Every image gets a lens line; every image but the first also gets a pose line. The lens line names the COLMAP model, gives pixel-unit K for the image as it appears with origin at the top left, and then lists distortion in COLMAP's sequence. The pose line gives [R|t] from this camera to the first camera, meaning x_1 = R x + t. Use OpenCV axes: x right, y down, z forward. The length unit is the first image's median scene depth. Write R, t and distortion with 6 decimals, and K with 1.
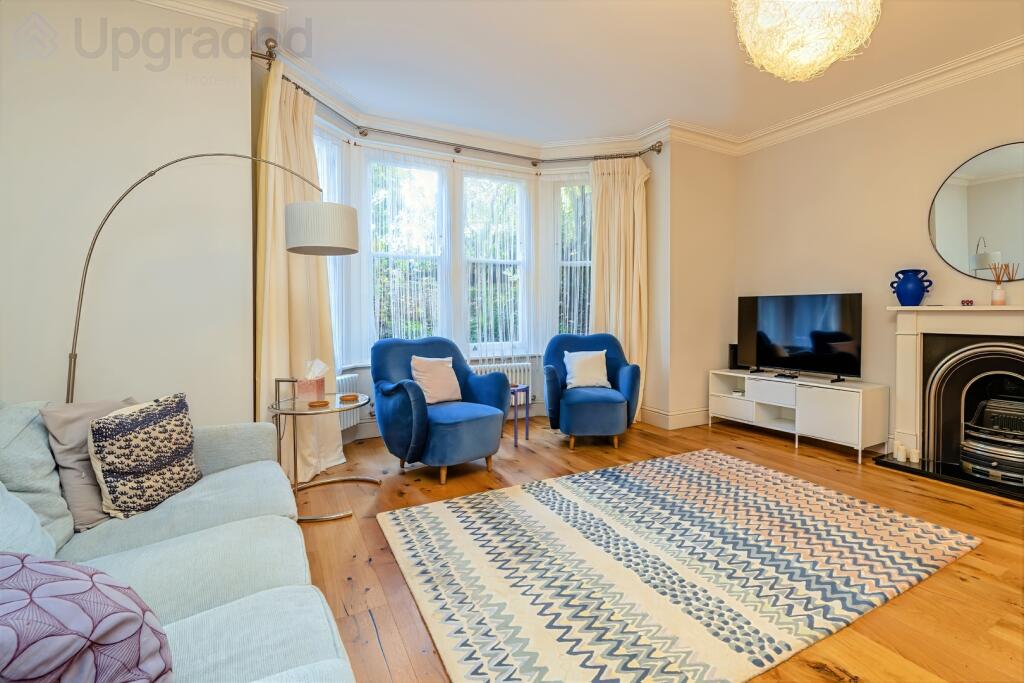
lens RADIAL K [[481.5, 0, 555.5], [0, 481.5, 315.2], [0, 0, 1]] dist [-0.004443, 0.001893]
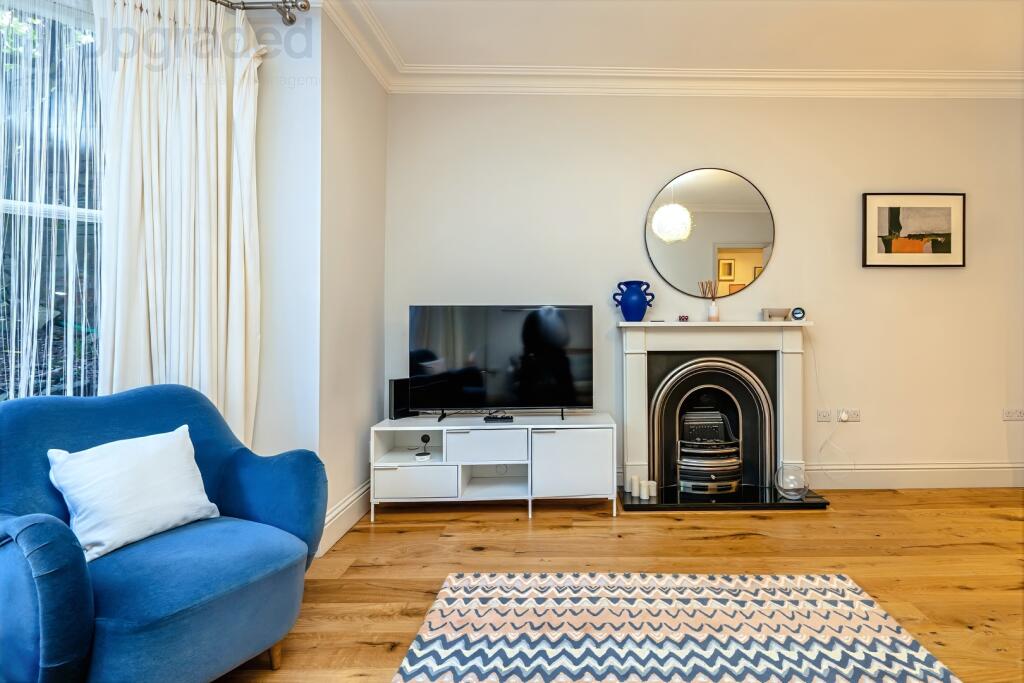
lens RADIAL K [[502.6, 0, 569.7], [0, 502.6, 318.1], [0, 0, 1]] dist [-0.001560, -0.000190]
pose [[0.488492, 0.008220, 0.872530, -0.130793], [0.012048, 0.999797, -0.016164, -0.010616], [-0.872485, 0.018408, 0.488293, 0.583331]]
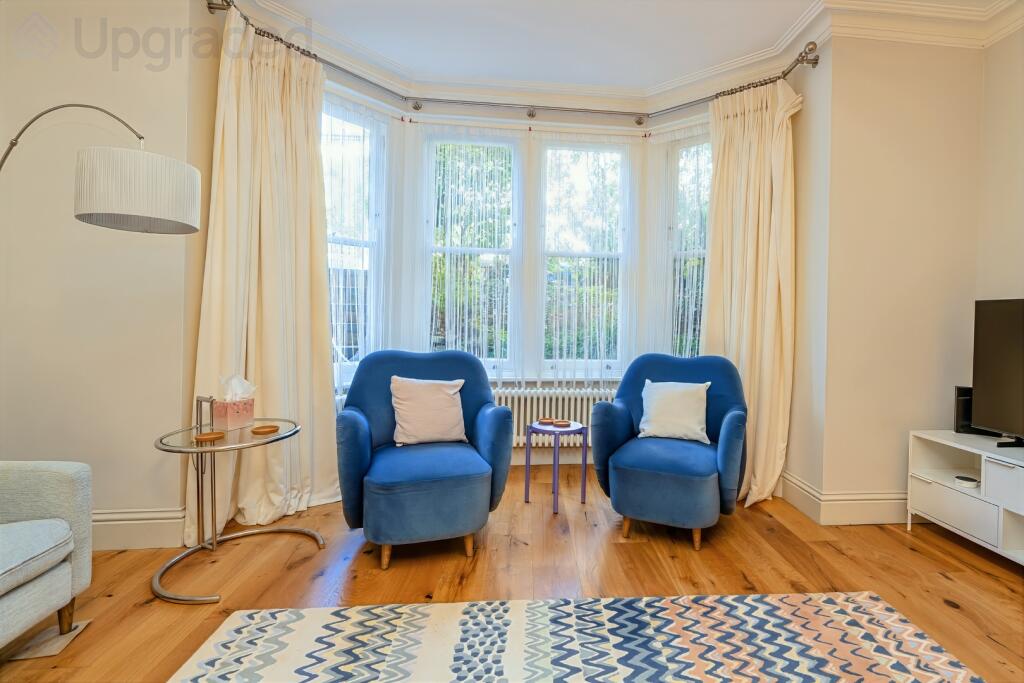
lens RADIAL K [[481.5, 0, 566.0], [0, 481.5, 318.8], [0, 0, 1]] dist [-0.004443, 0.001893]
pose [[0.911339, 0.017151, -0.411300, 0.224160], [-0.022689, 0.999706, -0.008587, -0.002812], [0.411031, 0.017157, 0.911460, 0.390516]]
